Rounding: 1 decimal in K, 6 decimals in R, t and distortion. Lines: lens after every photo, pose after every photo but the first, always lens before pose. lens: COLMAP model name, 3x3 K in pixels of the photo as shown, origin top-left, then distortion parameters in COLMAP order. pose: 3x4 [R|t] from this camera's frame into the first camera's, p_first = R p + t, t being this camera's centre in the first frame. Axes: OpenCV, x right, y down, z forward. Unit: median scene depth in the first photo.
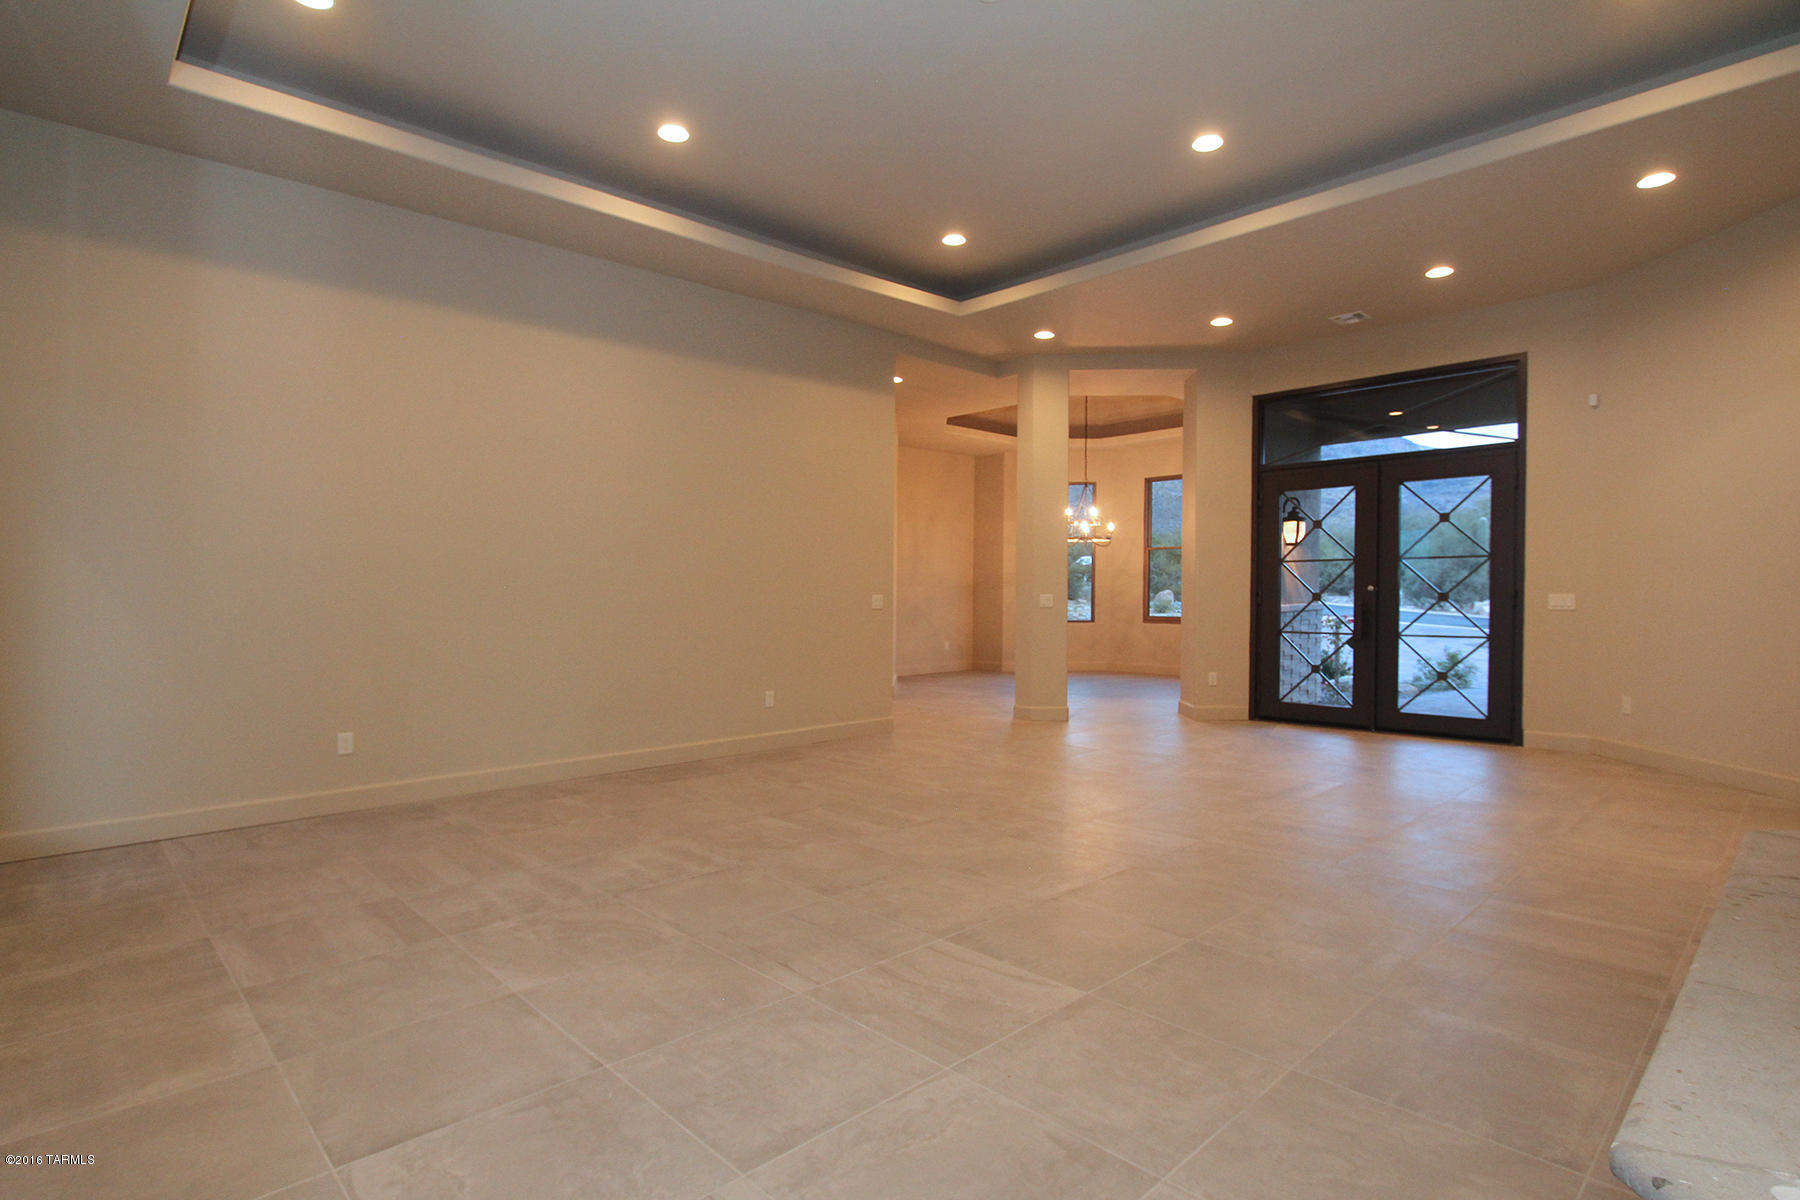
lens RADIAL K [[925.2, 0, 952.3], [0, 925.2, 619.0], [0, 0, 1]] dist [-0.021780, -0.000102]
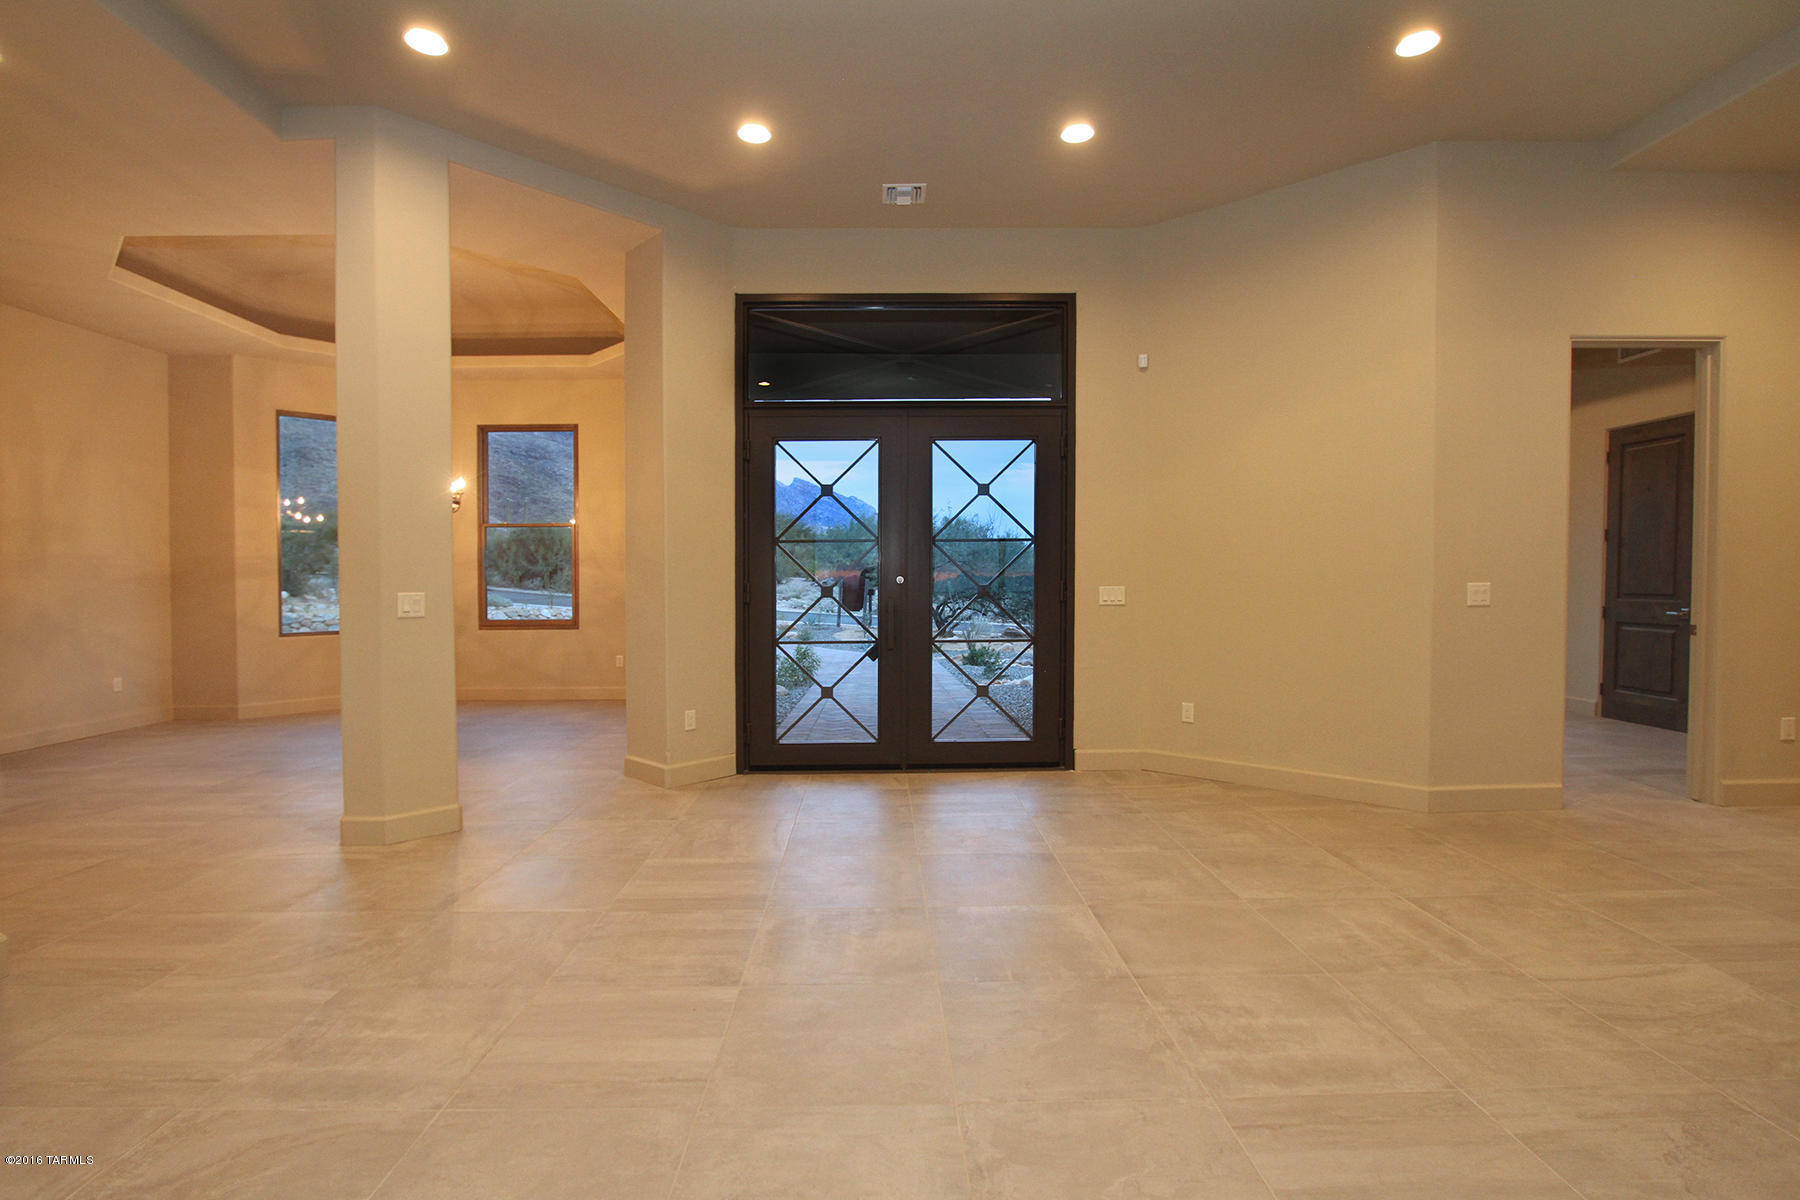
lens RADIAL K [[925.2, 0, 952.3], [0, 925.2, 619.0], [0, 0, 1]] dist [-0.021780, -0.000102]
pose [[0.724500, -0.028588, 0.688682, -0.029840], [0.023556, 0.999583, 0.016713, -0.013342], [-0.688872, 0.004114, 0.724871, 0.430628]]
